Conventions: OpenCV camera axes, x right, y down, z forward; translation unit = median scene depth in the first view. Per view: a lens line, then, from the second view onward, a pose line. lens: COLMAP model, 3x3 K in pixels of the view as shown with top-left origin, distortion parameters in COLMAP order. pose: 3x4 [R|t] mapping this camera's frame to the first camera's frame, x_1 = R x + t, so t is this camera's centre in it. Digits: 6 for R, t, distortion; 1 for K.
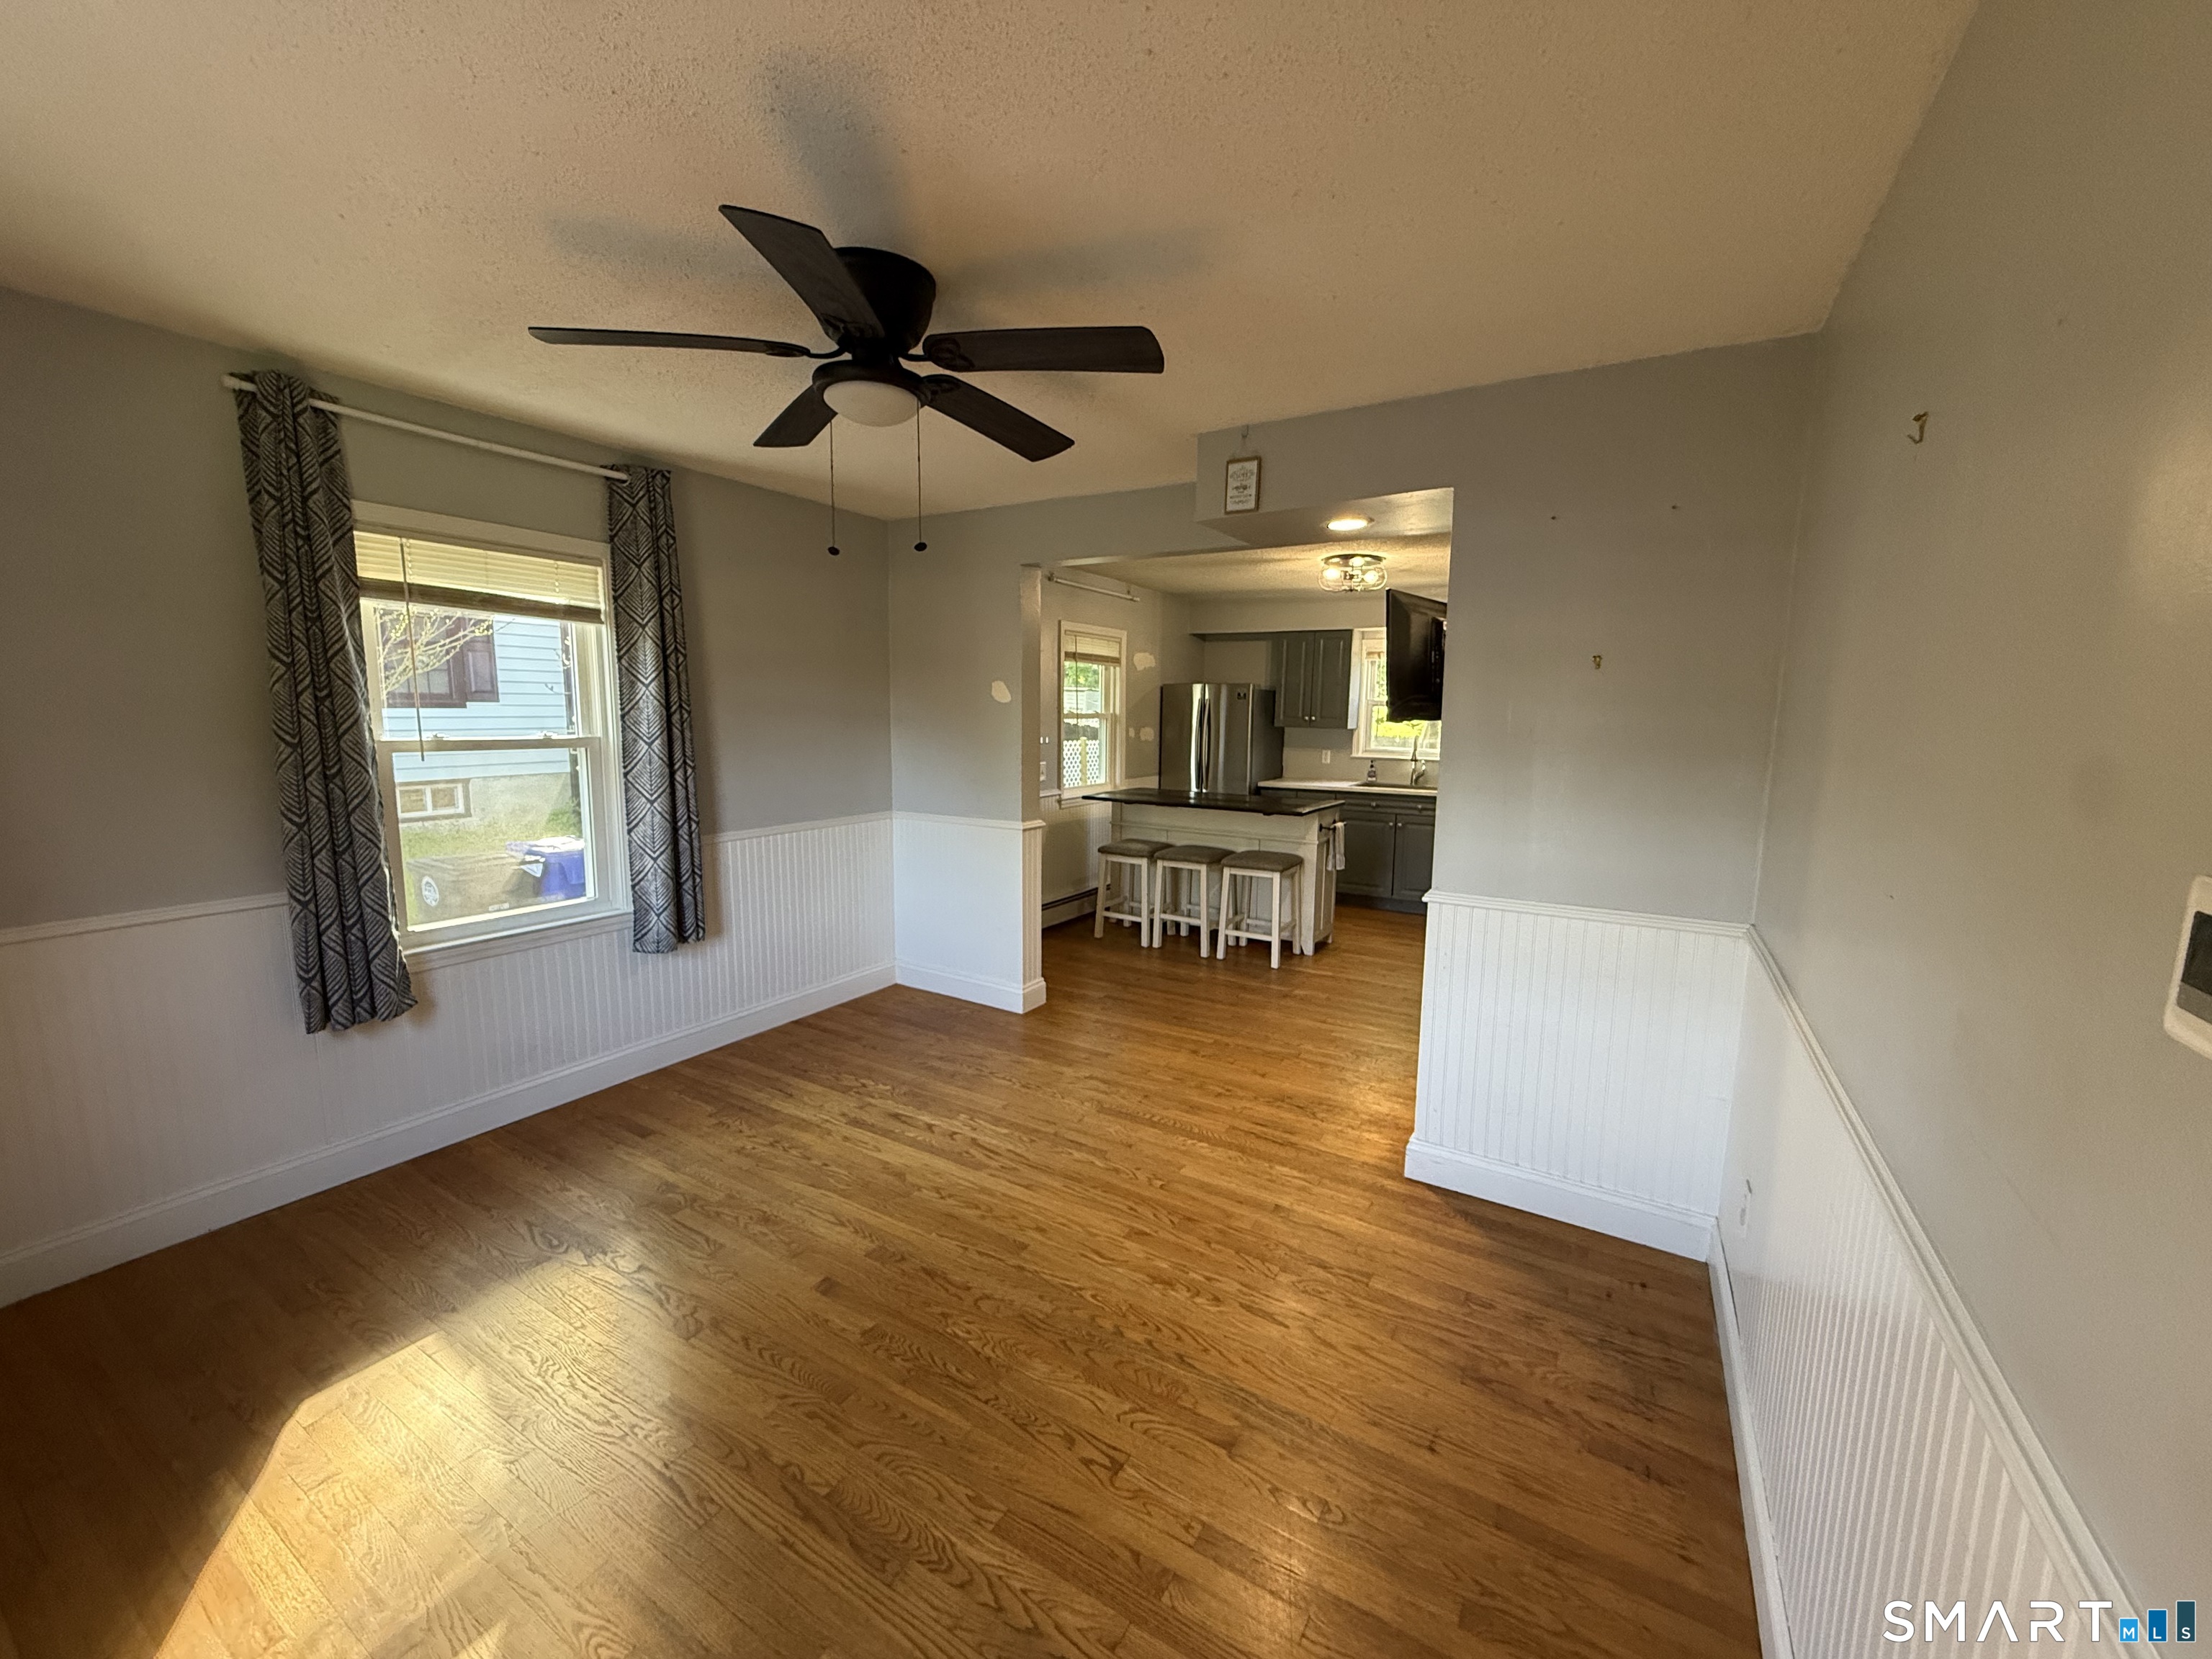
lens RADIAL K [[876.7, 0, 1095.7], [0, 876.7, 828.0], [0, 0, 1]] dist [-0.002402, 0.000232]
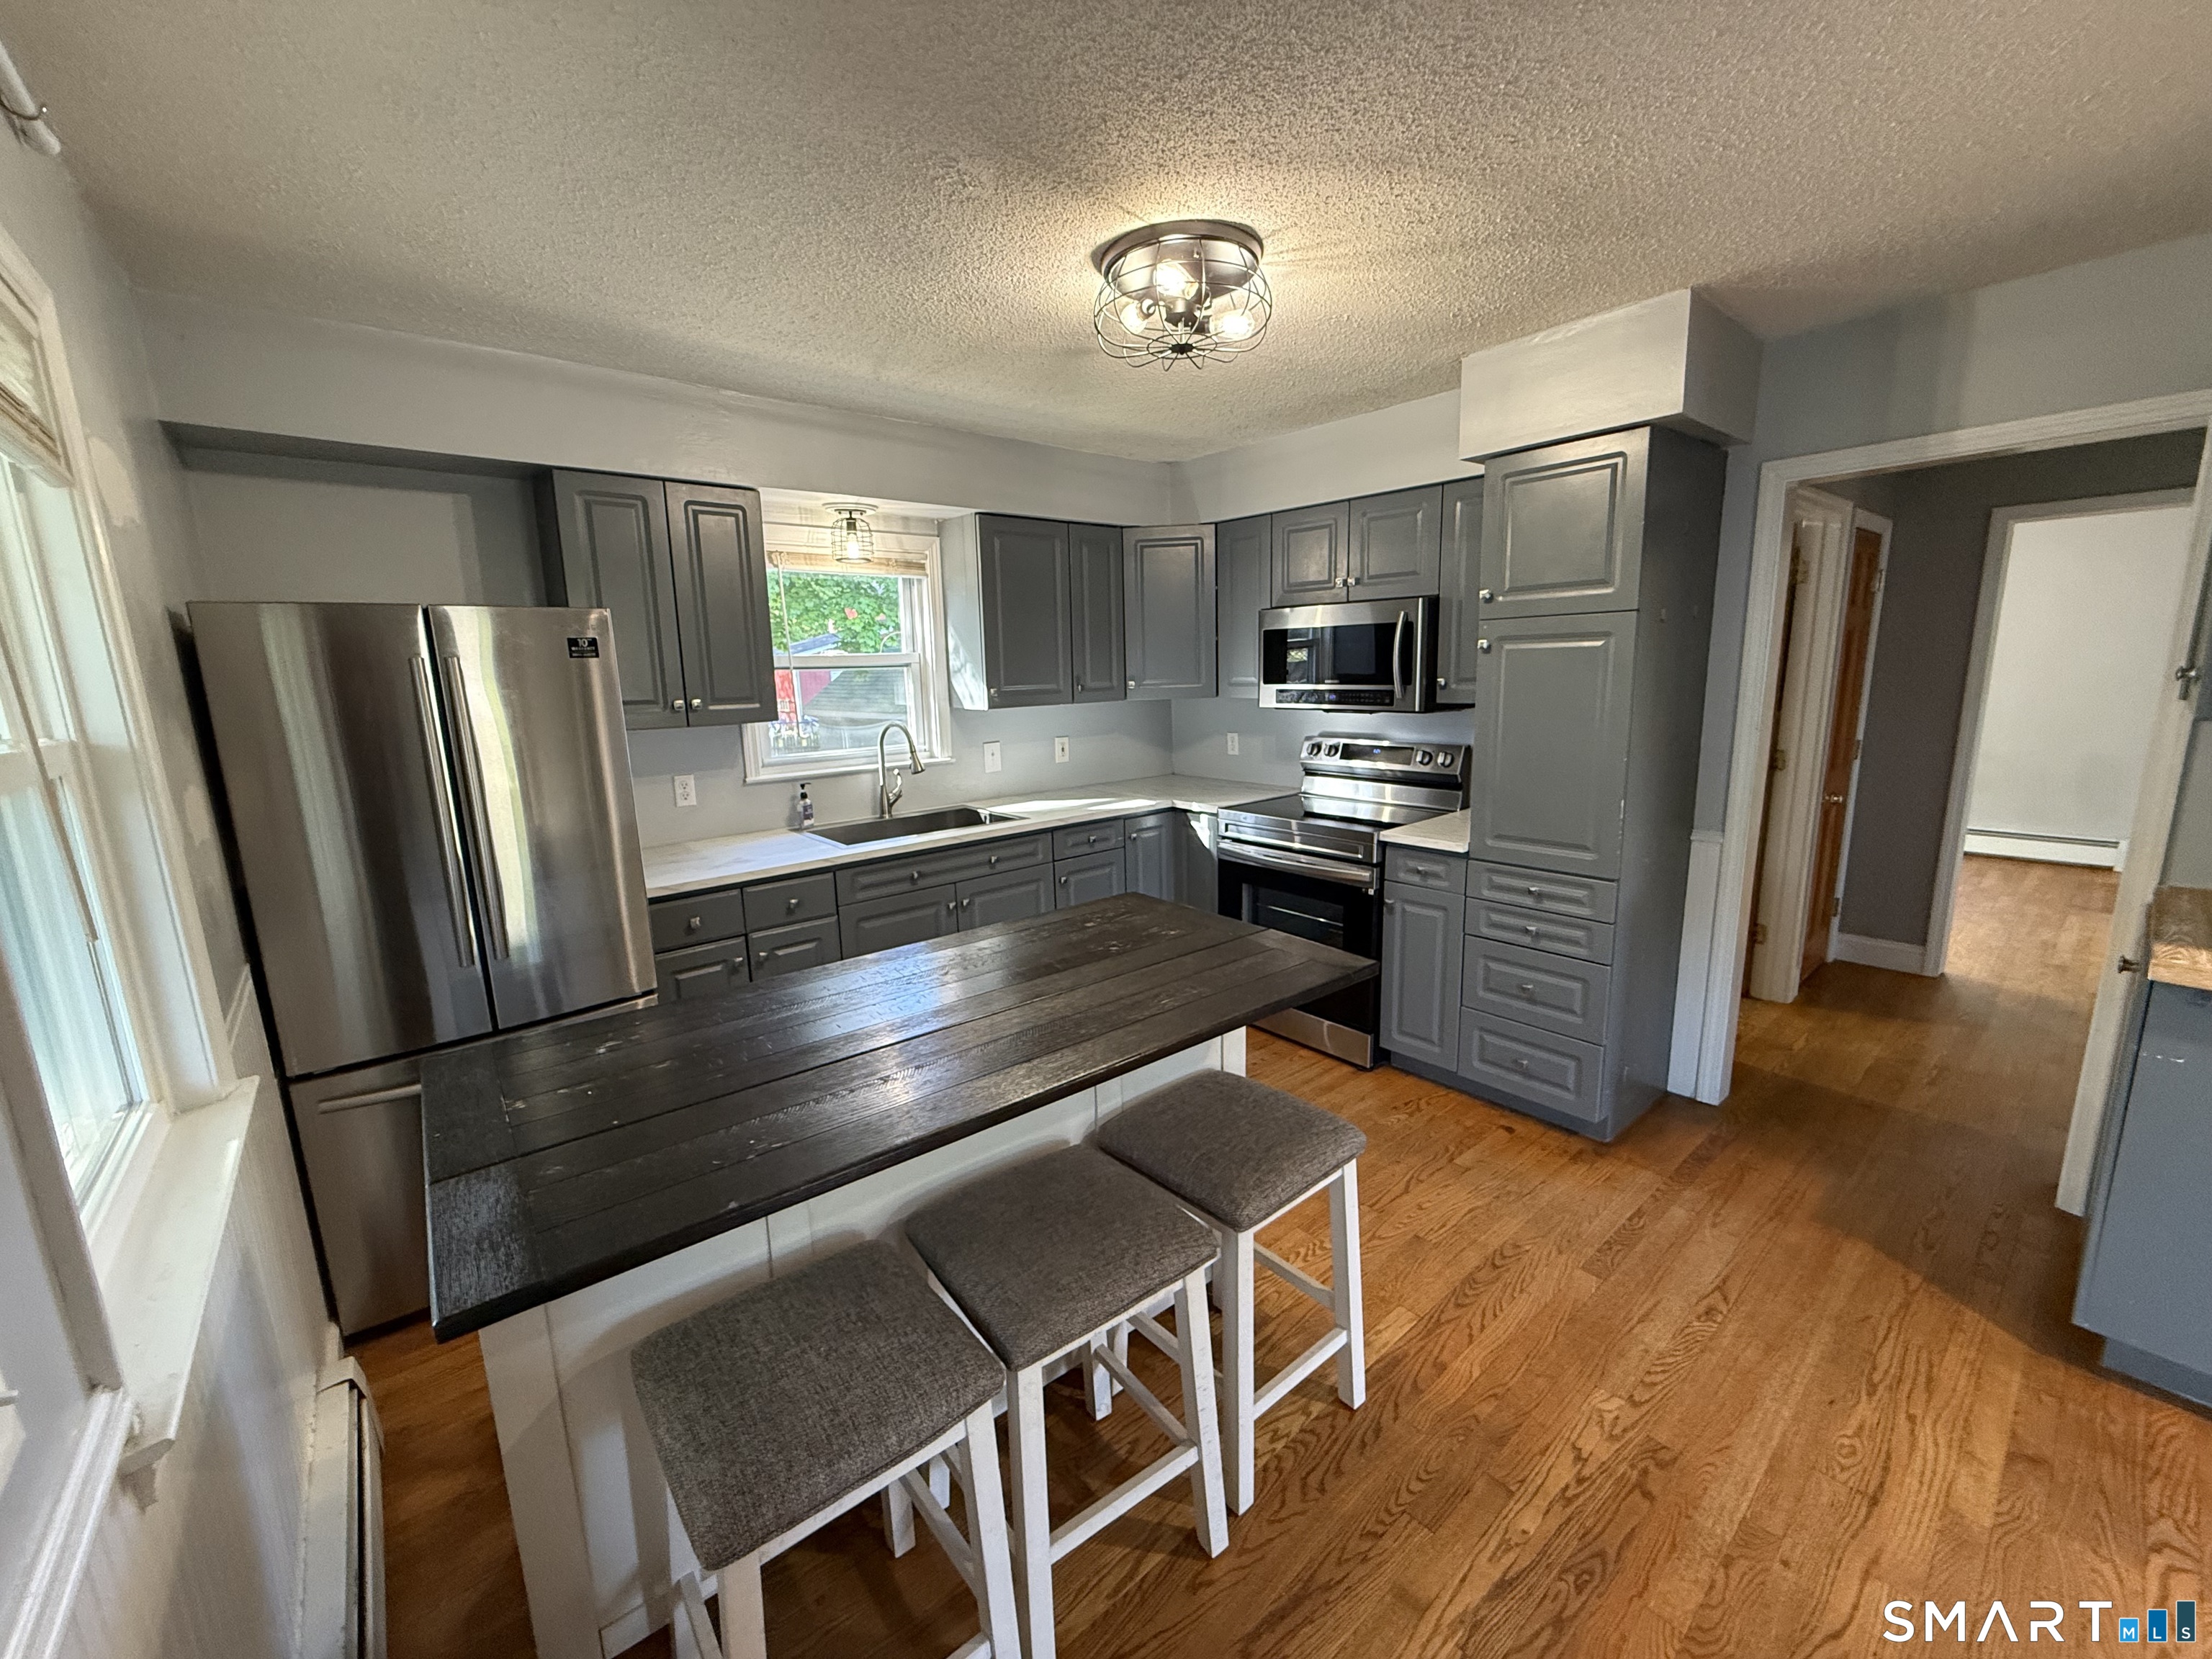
lens RADIAL K [[876.7, 0, 1101.9], [0, 876.7, 828.1], [0, 0, 1]] dist [-0.002402, 0.000232]
pose [[0.318937, -0.195768, 0.927337, -0.128583], [0.159403, 0.975577, 0.151129, -0.158341], [-0.934275, 0.099620, 0.342353, 1.092519]]
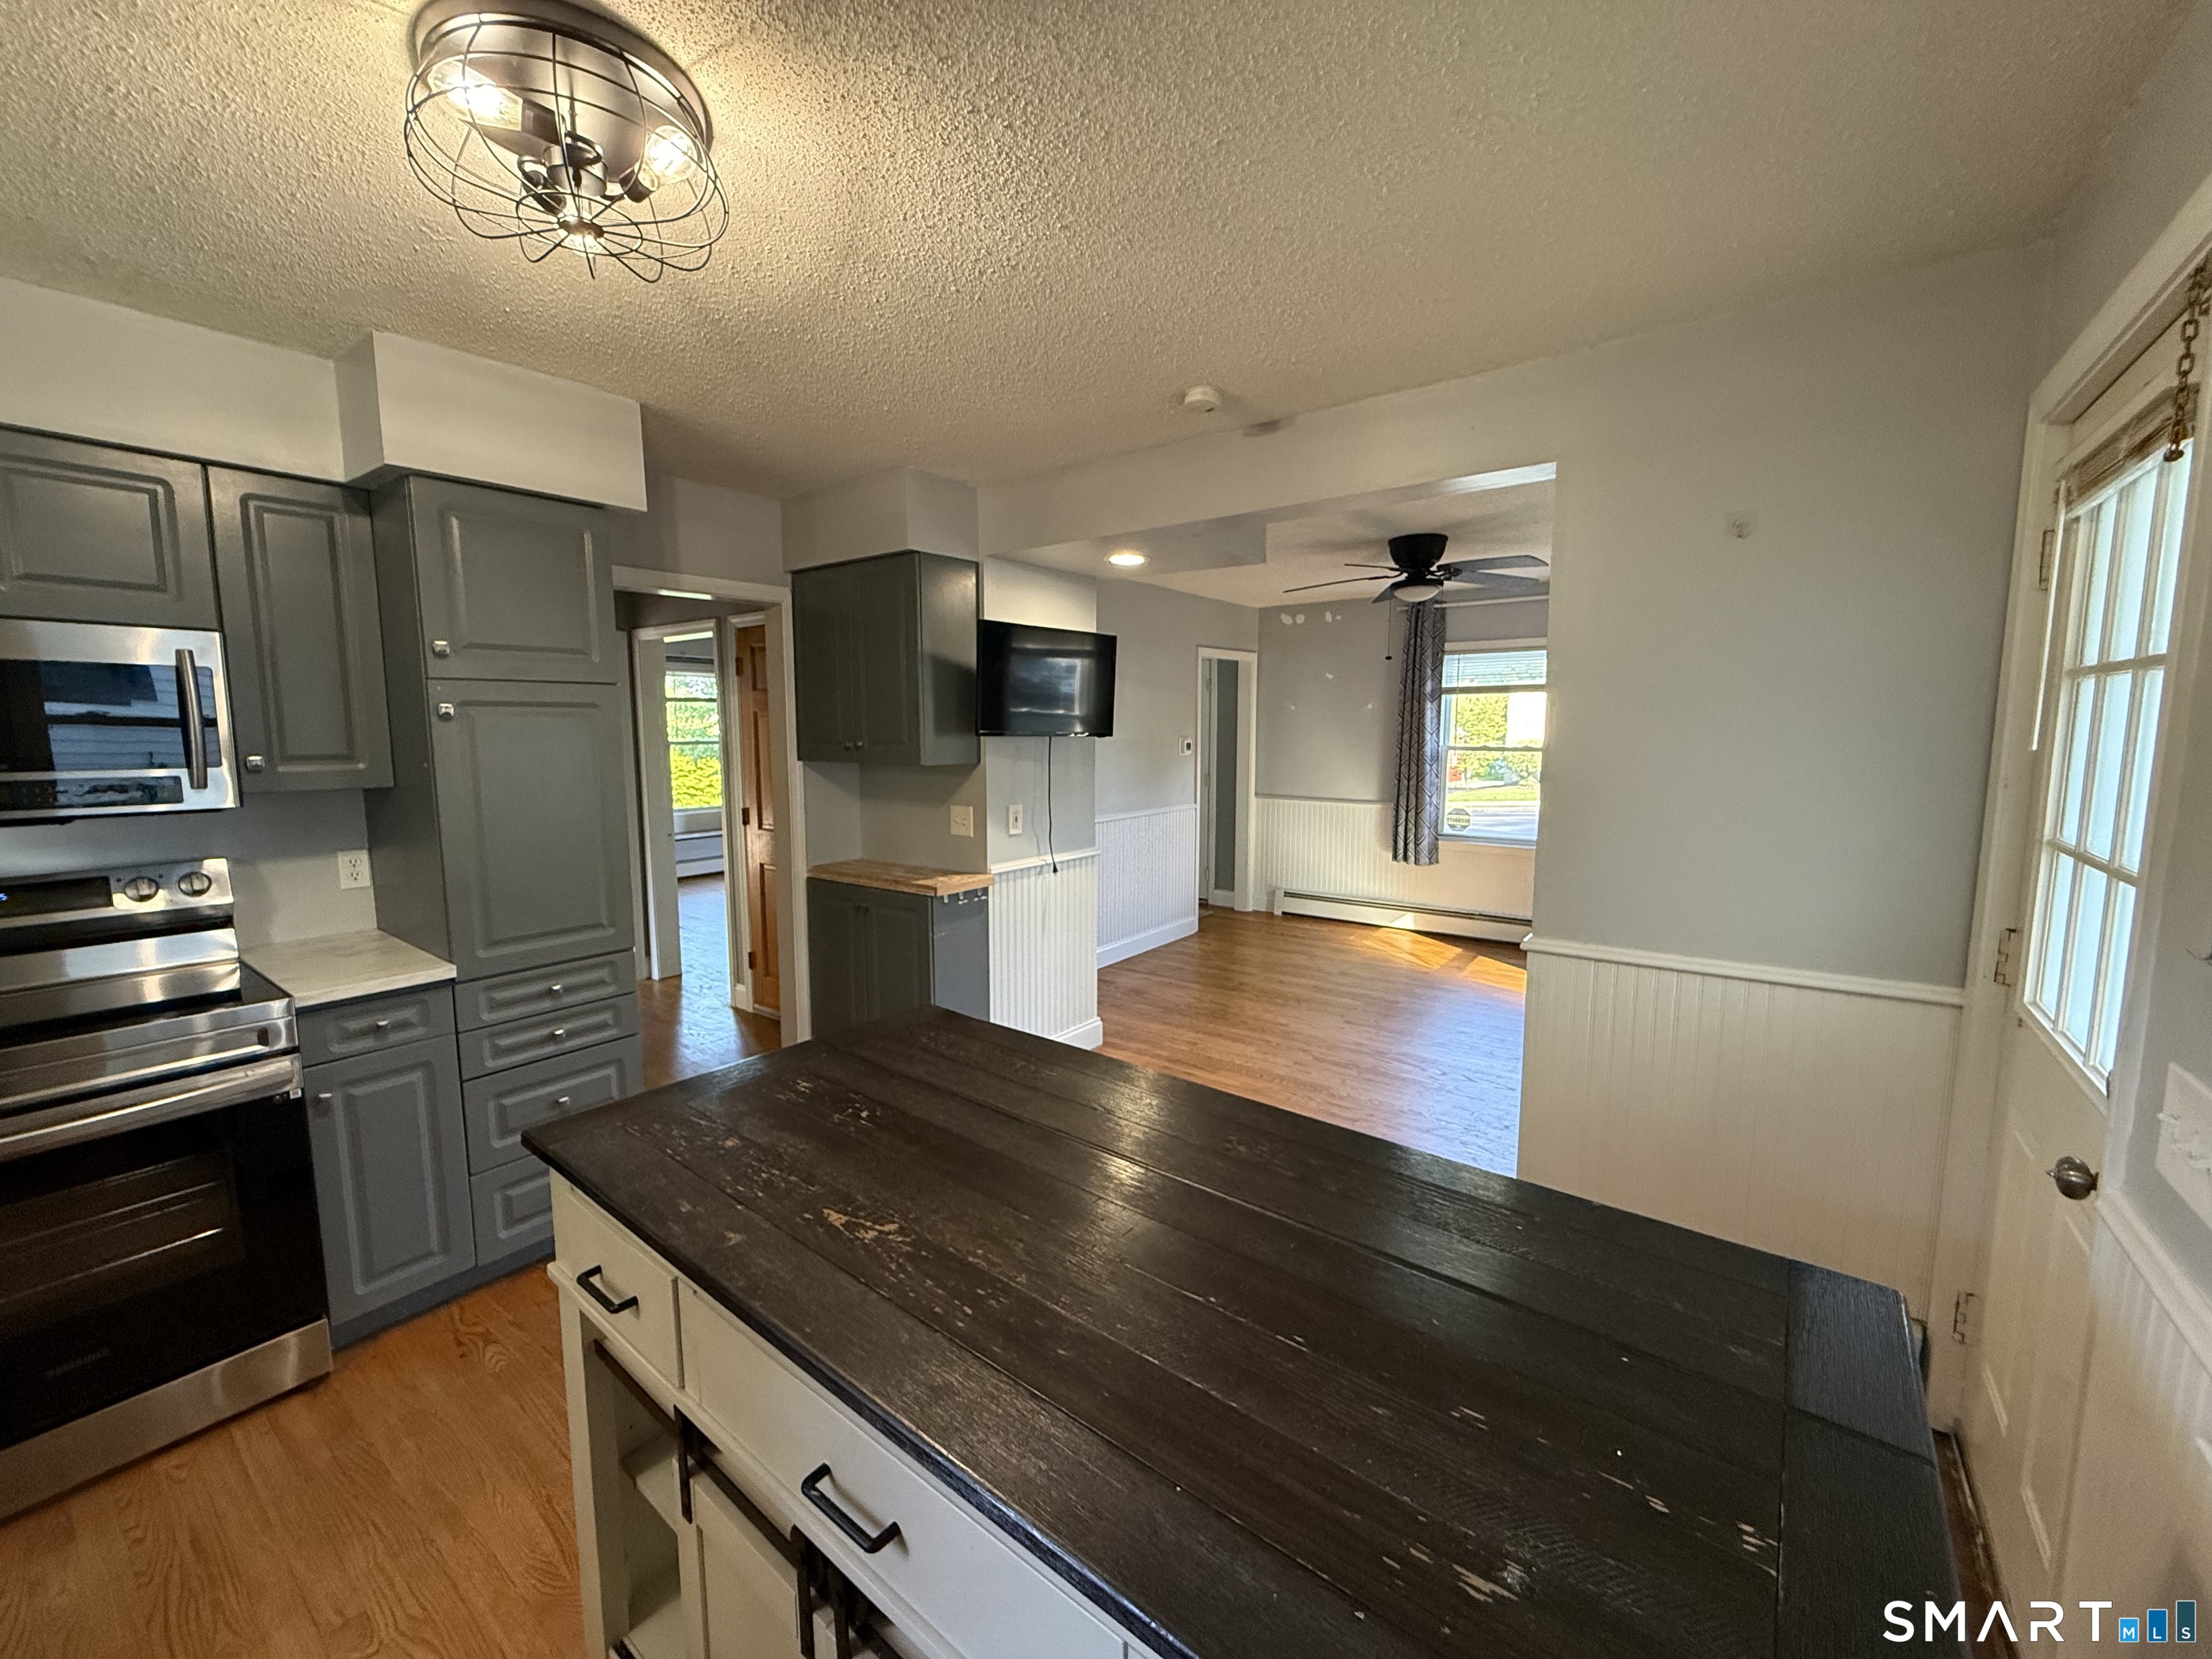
lens RADIAL K [[876.7, 0, 1102.4], [0, 876.7, 827.3], [0, 0, 1]] dist [-0.002402, 0.000232]
pose [[-0.996220, -0.020309, 0.084457, 0.154790], [0.001052, 0.969391, 0.245521, -0.205017], [-0.086858, 0.244682, -0.965705, 1.502189]]
